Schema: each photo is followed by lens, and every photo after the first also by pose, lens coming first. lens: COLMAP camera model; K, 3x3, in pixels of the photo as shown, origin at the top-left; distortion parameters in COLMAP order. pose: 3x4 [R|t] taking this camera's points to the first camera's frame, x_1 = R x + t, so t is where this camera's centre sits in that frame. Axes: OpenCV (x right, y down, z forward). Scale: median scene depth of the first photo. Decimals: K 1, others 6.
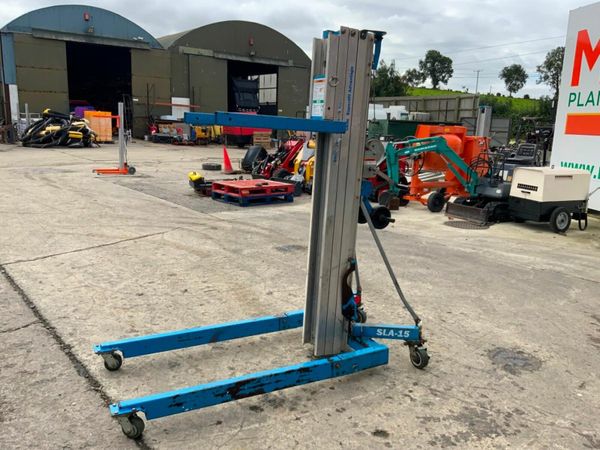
lens RADIAL K [[496.2, 0, 301.7], [0, 496.2, 214.9], [0, 0, 1]] dist [0.051529, -0.092732]
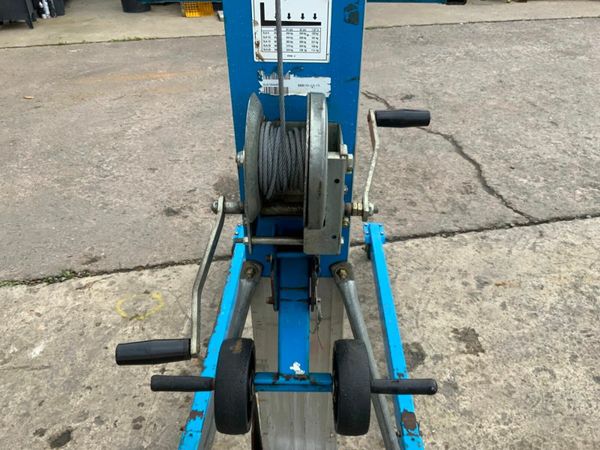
lens RADIAL K [[496.2, 0, 301.7], [0, 496.2, 214.9], [0, 0, 1]] dist [0.051529, -0.092732]
pose [[-0.484921, 0.449322, -0.750308, 0.296157], [-0.173652, 0.791376, 0.586147, -0.231751], [0.857145, 0.414527, -0.305729, 1.063498]]
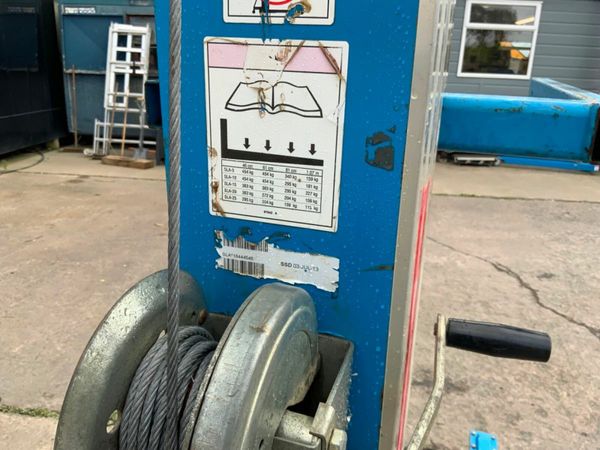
lens RADIAL K [[496.2, 0, 301.7], [0, 496.2, 214.9], [0, 0, 1]] dist [0.051529, -0.092732]
pose [[-0.711284, 0.139625, -0.688897, 0.193700], [-0.185849, 0.907837, 0.375888, -0.207557], [0.677890, 0.395394, -0.619781, 1.046738]]
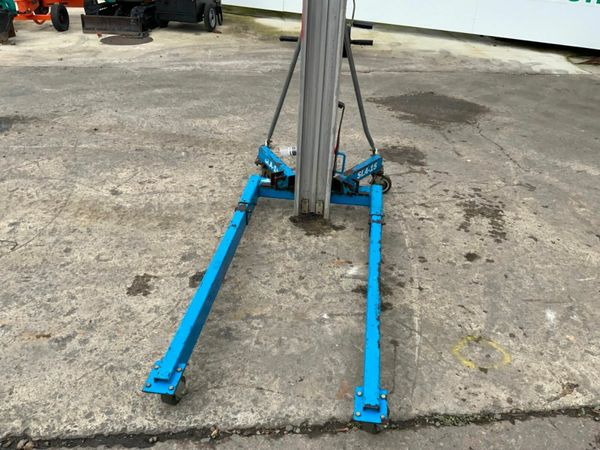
lens RADIAL K [[496.2, 0, 301.7], [0, 496.2, 214.9], [0, 0, 1]] dist [0.051529, -0.092732]
pose [[0.571528, -0.425736, 0.701502, -0.573282], [0.131635, 0.891378, 0.433725, -0.110790], [-0.809956, -0.155543, 0.565489, 0.544971]]
